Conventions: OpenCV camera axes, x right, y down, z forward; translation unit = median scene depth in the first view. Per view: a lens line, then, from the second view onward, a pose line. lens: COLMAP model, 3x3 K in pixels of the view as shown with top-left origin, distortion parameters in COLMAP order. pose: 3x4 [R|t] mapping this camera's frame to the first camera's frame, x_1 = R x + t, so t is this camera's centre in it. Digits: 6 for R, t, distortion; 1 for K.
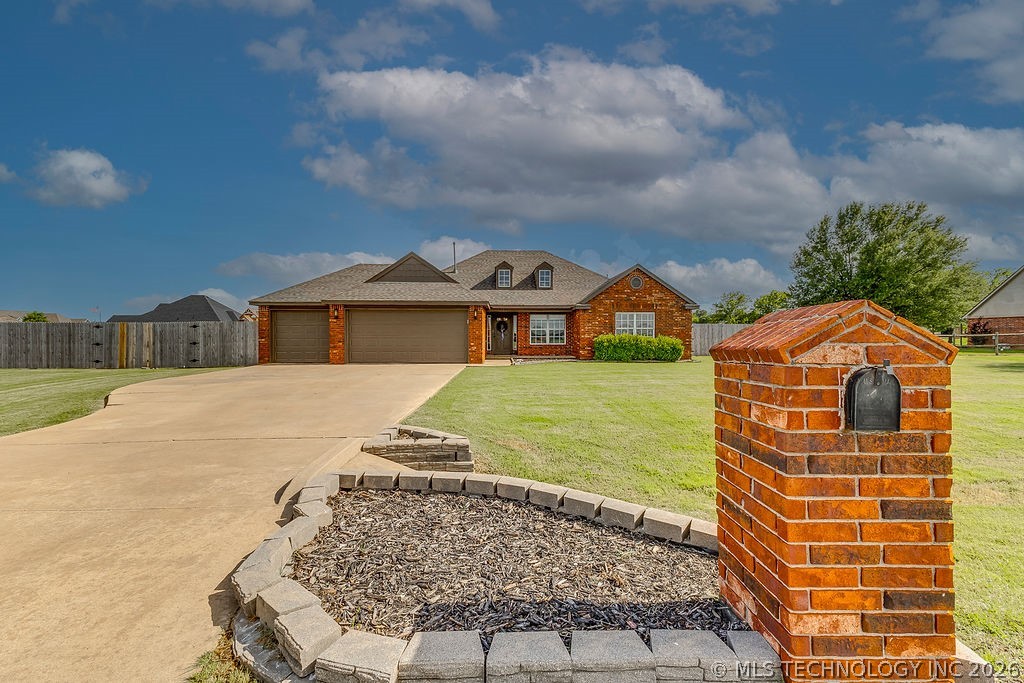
lens RADIAL K [[509.0, 0, 514.9], [0, 509.0, 340.2], [0, 0, 1]] dist [-0.000326, -0.000632]
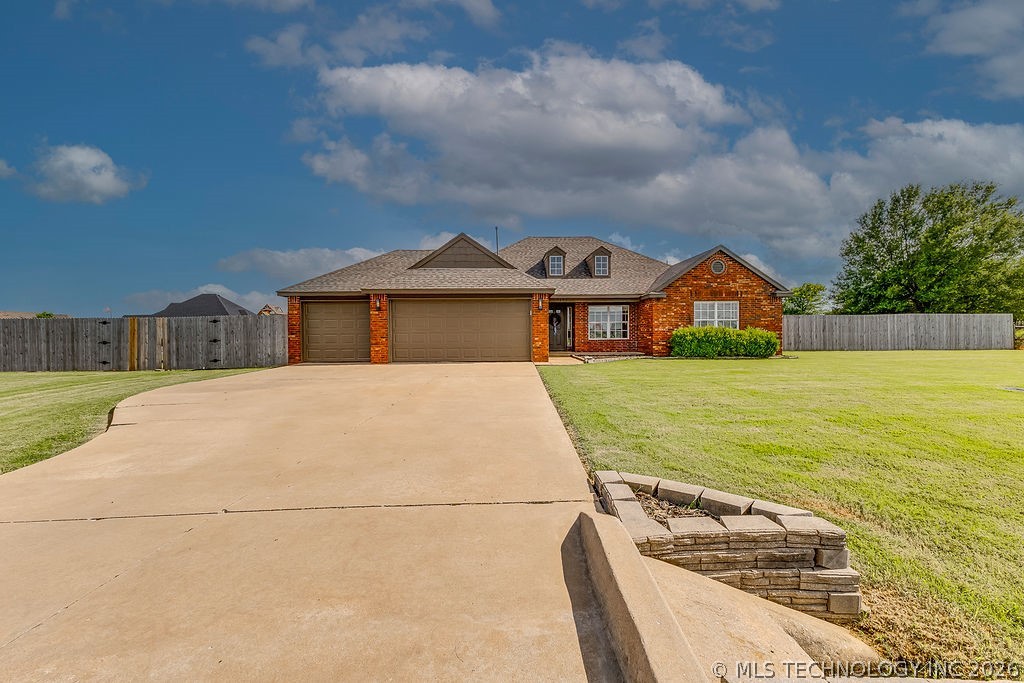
lens RADIAL K [[500.4, 0, 504.8], [0, 500.4, 341.3], [0, 0, 1]] dist [-0.000740, 0.000275]
pose [[0.999783, -0.008340, -0.019103, -0.114298], [0.008463, 0.999944, 0.006372, 0.005393], [0.019049, -0.006532, 0.999797, 0.150567]]
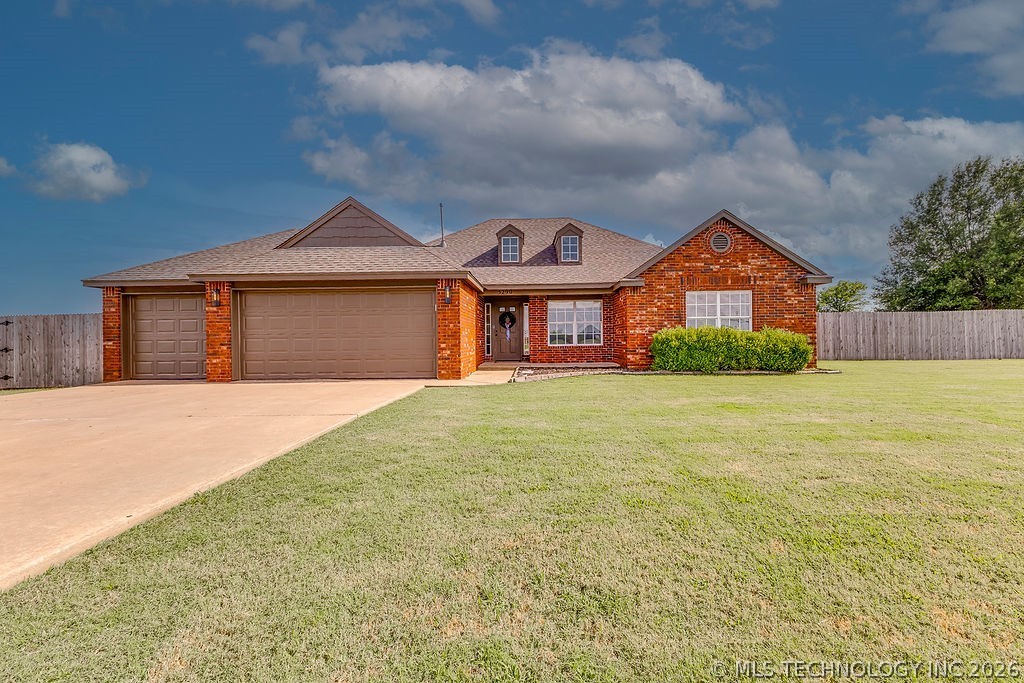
lens RADIAL K [[483.1, 0, 512.0], [0, 483.1, 341.6], [0, 0, 1]] dist [0.002074, -0.000417]
pose [[0.997000, -0.012574, -0.076373, 0.035481], [0.012204, 0.999911, -0.005307, 0.006166], [0.076433, 0.004359, 0.997065, 0.430495]]
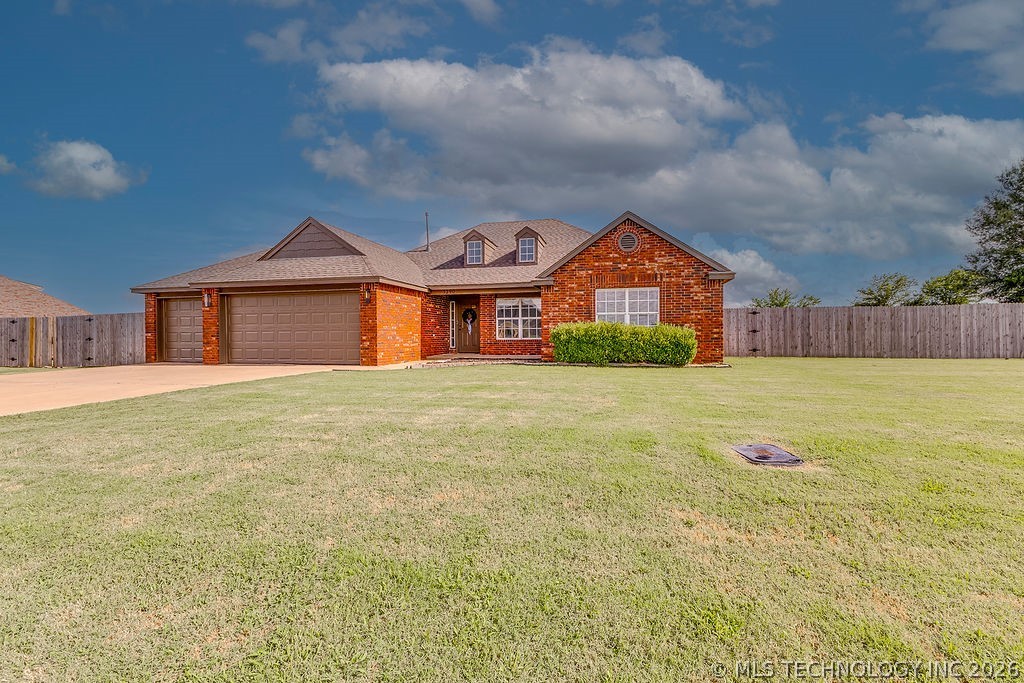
lens RADIAL K [[483.1, 0, 512.0], [0, 483.1, 341.6], [0, 0, 1]] dist [0.002074, -0.000417]
pose [[0.955745, -0.003711, -0.294174, 0.293246], [0.004480, 0.999988, 0.001941, 0.011406], [0.294163, -0.003173, 0.955750, 0.397743]]
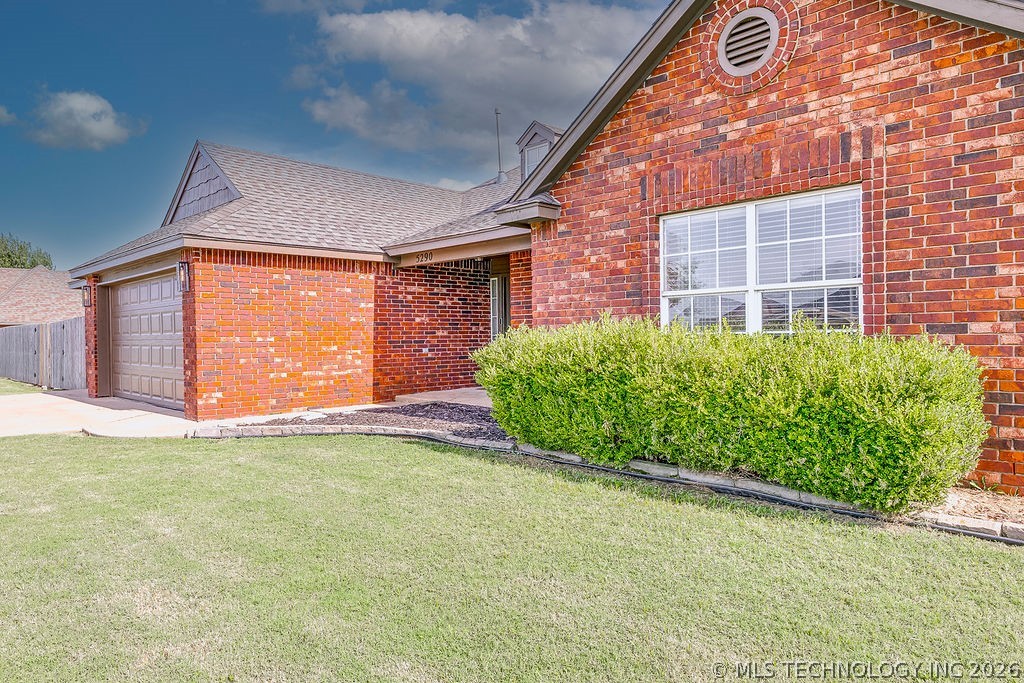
lens RADIAL K [[673.0, 0, 512.7], [0, 673.0, 341.9], [0, 0, 1]] dist [0.004231, 0.000253]
pose [[0.664016, -0.004319, -0.747706, 0.385216], [0.008530, 0.999962, 0.001799, -0.005058], [0.747669, -0.007572, 0.664028, 0.816364]]
